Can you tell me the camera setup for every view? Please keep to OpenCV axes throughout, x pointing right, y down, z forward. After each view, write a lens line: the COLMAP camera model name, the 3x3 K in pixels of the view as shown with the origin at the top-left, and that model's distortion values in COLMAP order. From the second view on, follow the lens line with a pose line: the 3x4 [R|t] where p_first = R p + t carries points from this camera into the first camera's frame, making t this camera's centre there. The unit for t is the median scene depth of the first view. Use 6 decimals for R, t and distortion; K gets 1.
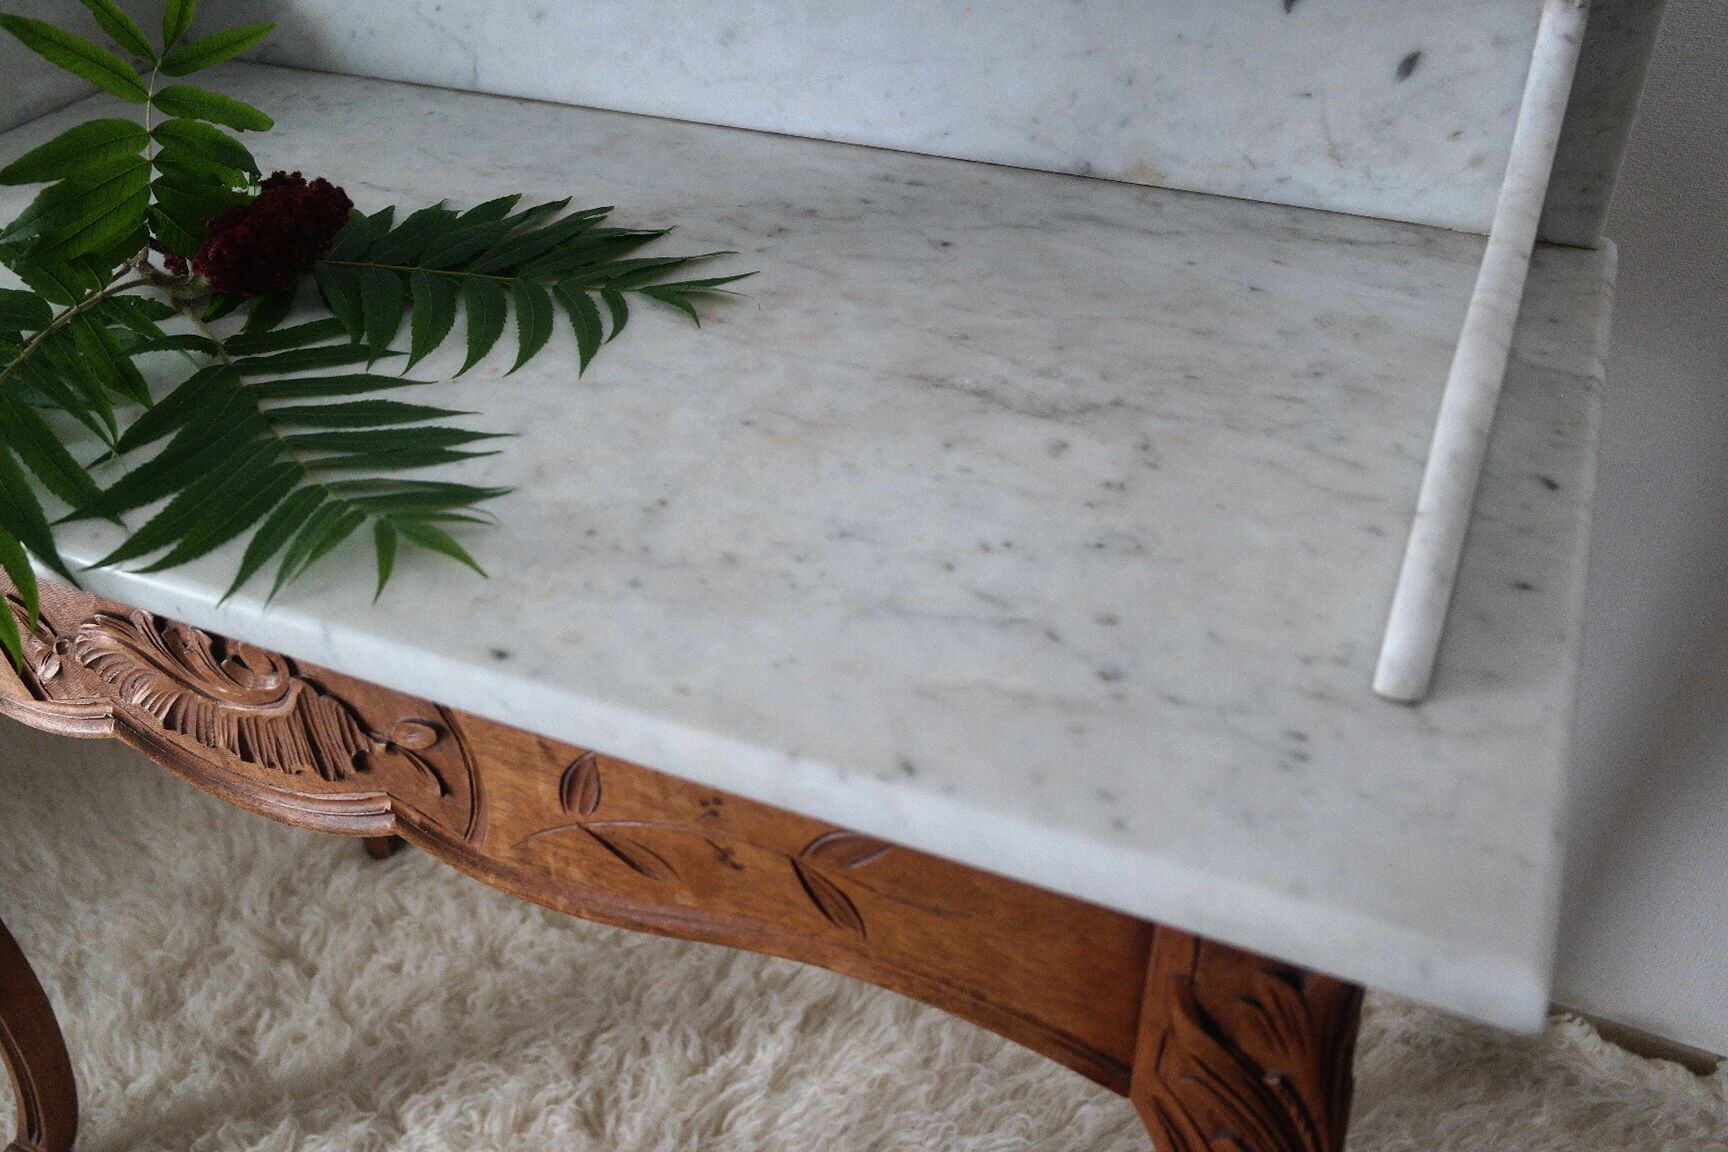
lens RADIAL K [[1483.0, 0, 854.9], [0, 1483.0, 573.8], [0, 0, 1]] dist [-0.003183, 0.014750]
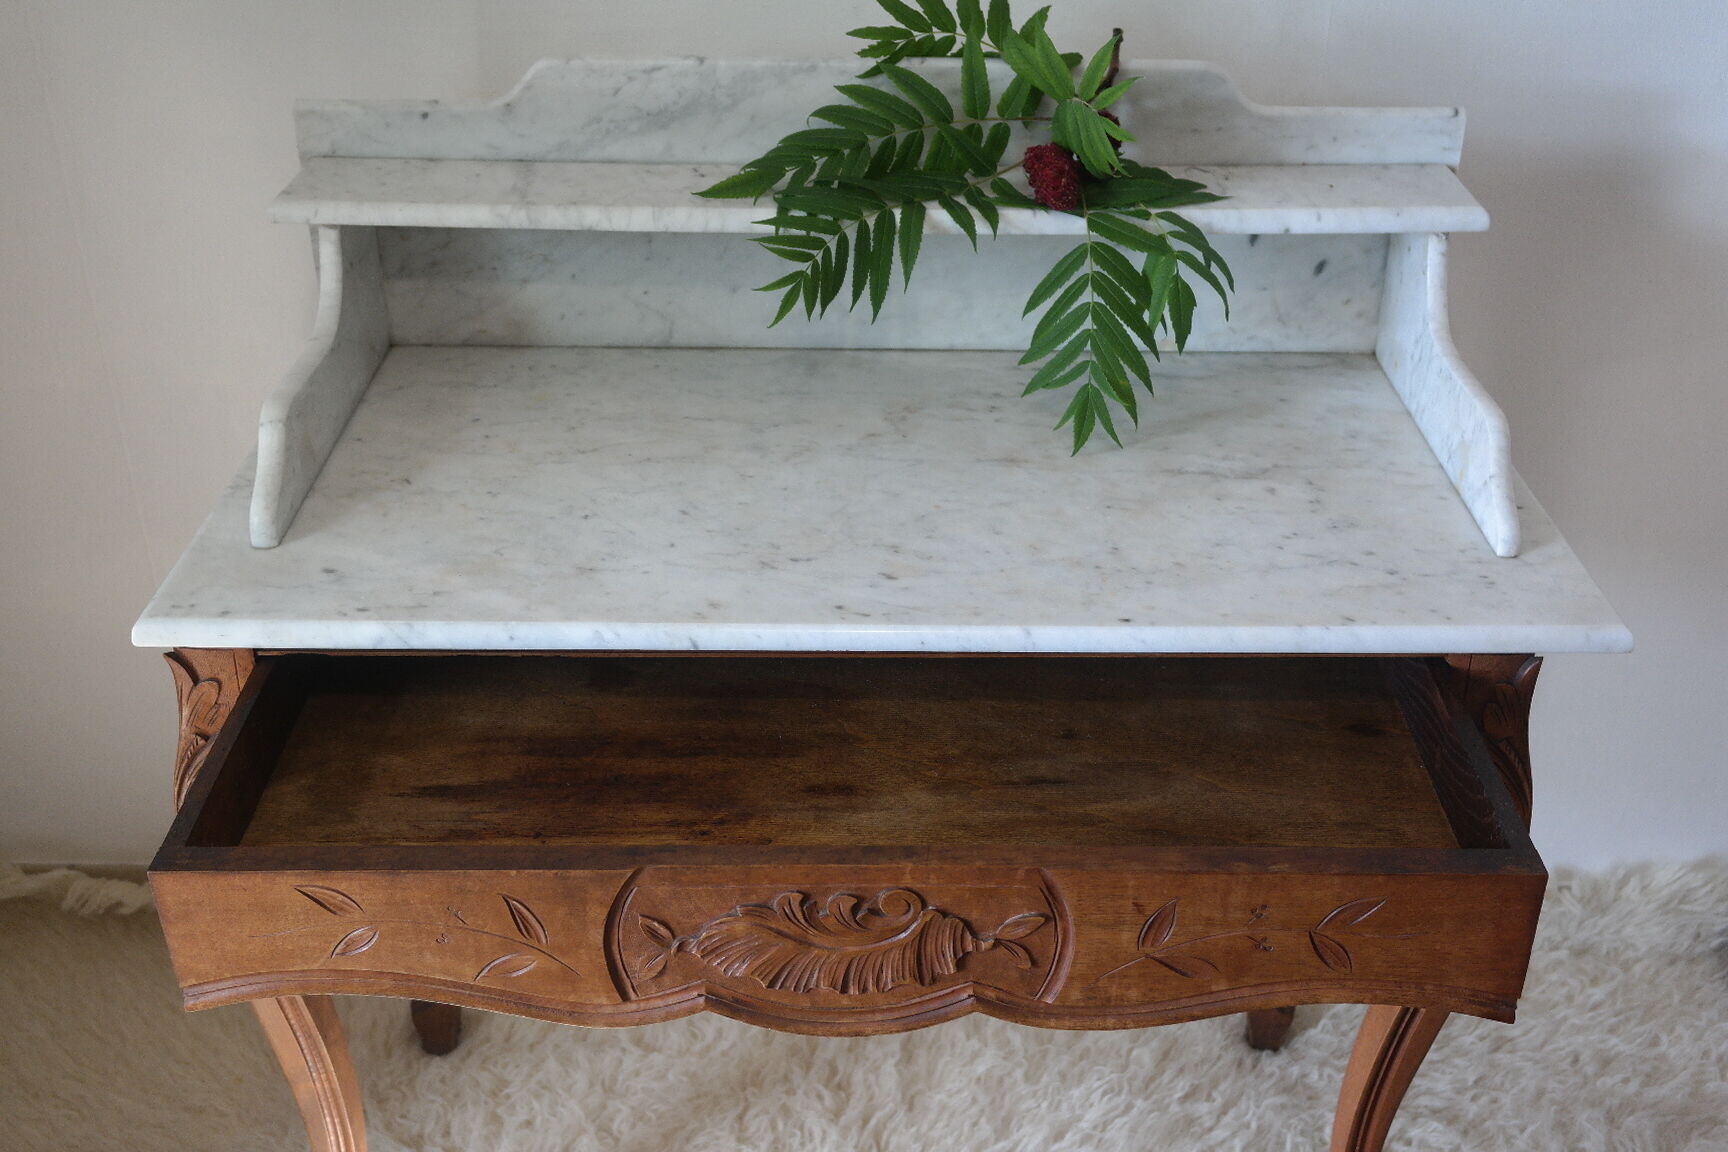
lens RADIAL K [[1840.5, 0, 866.0], [0, 1840.5, 590.3], [0, 0, 1]] dist [0.030089, 0.000000]
pose [[0.912824, -0.171791, 0.370461, -1.111282], [0.218178, 0.972038, -0.086841, 0.117140], [-0.345183, 0.160097, 0.924780, -0.875419]]
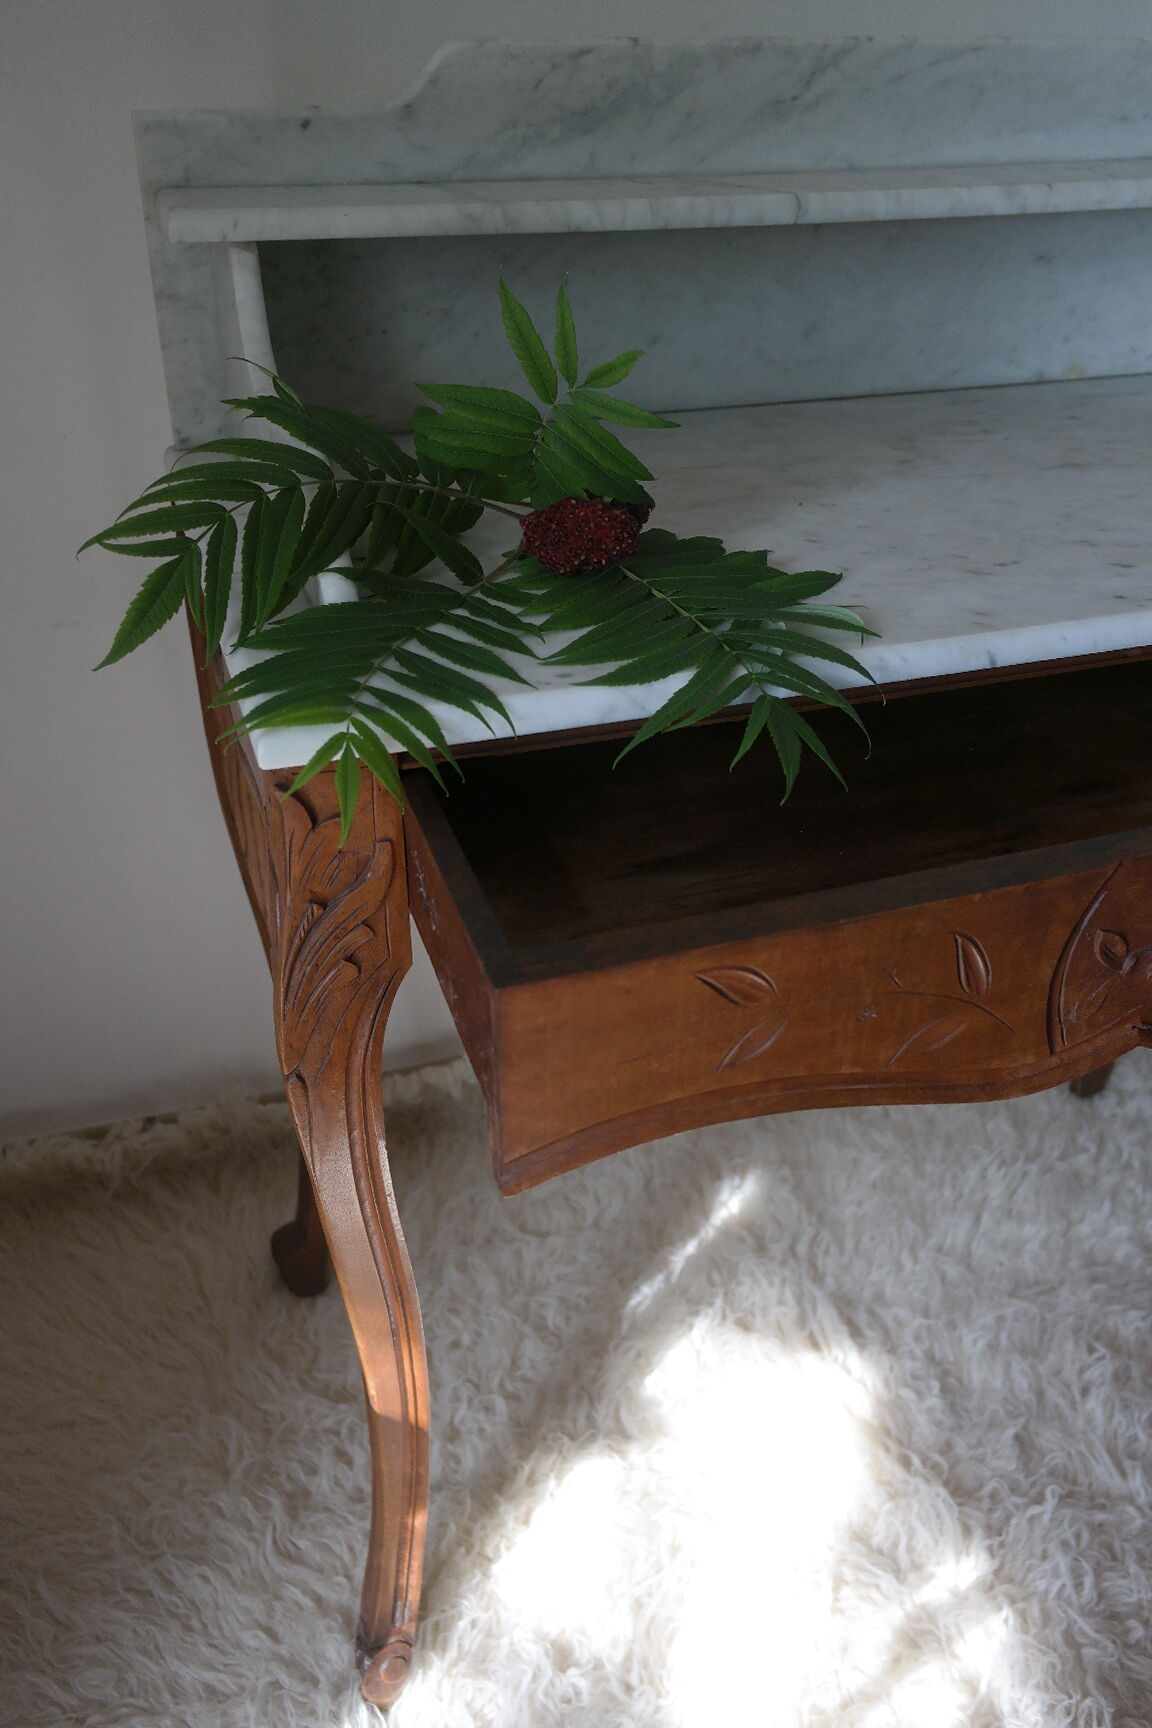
lens RADIAL K [[1469.8, 0, 600.3], [0, 1469.8, 863.3], [0, 0, 1]] dist [-0.009396, 0.012054]
pose [[0.733650, -0.320908, 0.598979, -1.549166], [0.387613, 0.921626, 0.019008, -0.022745], [-0.558134, 0.218227, 0.800539, 0.199596]]
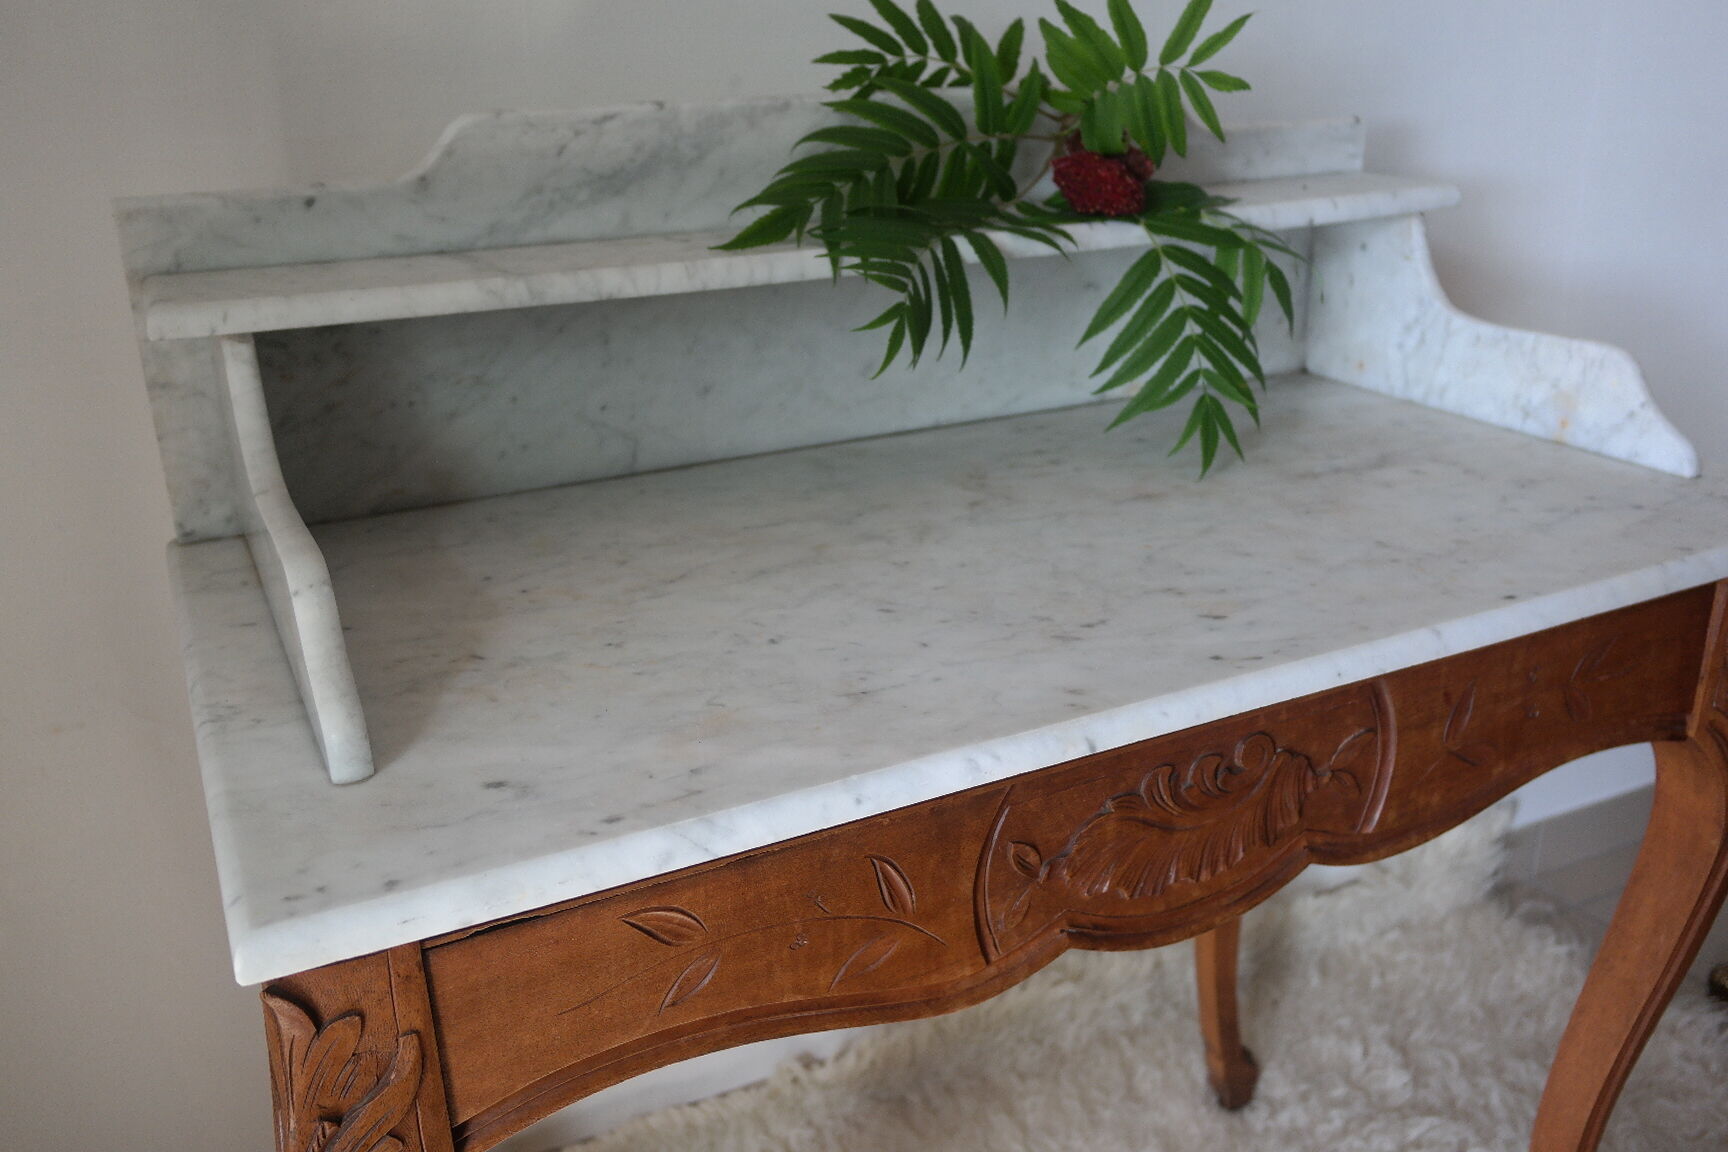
lens RADIAL K [[1469.8, 0, 879.3], [0, 1469.8, 585.7], [0, 0, 1]] dist [-0.009396, 0.012054]
pose [[0.631105, -0.270699, 0.726931, -1.410238], [0.467596, 0.880487, -0.078075, -0.117012], [-0.618919, 0.389184, 0.682257, 0.249021]]
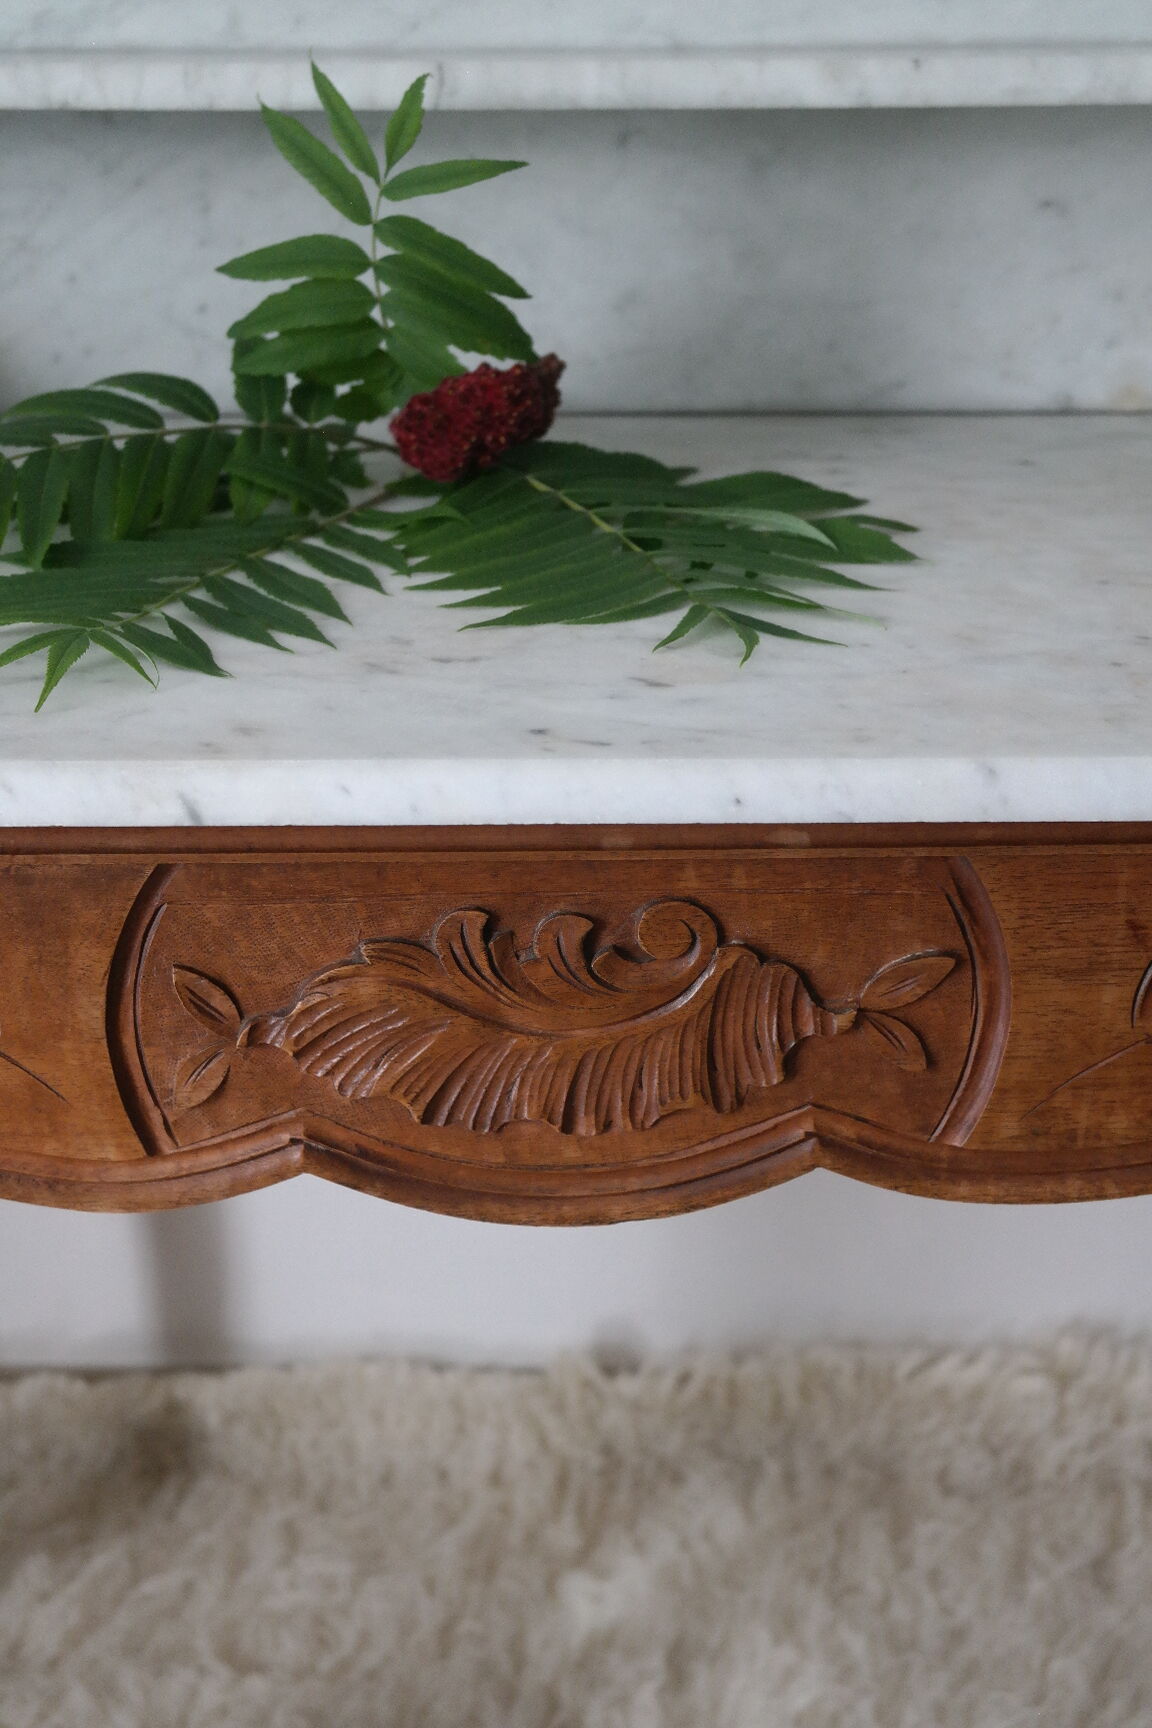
lens RADIAL K [[1987.5, 0, 581.9], [0, 1987.5, 871.9], [0, 0, 1]] dist [-0.013500, 0.000000]
pose [[0.914560, -0.145640, 0.377318, -0.759721], [0.225932, 0.957753, -0.177945, 0.181807], [-0.335461, 0.247989, 0.908827, 0.100708]]
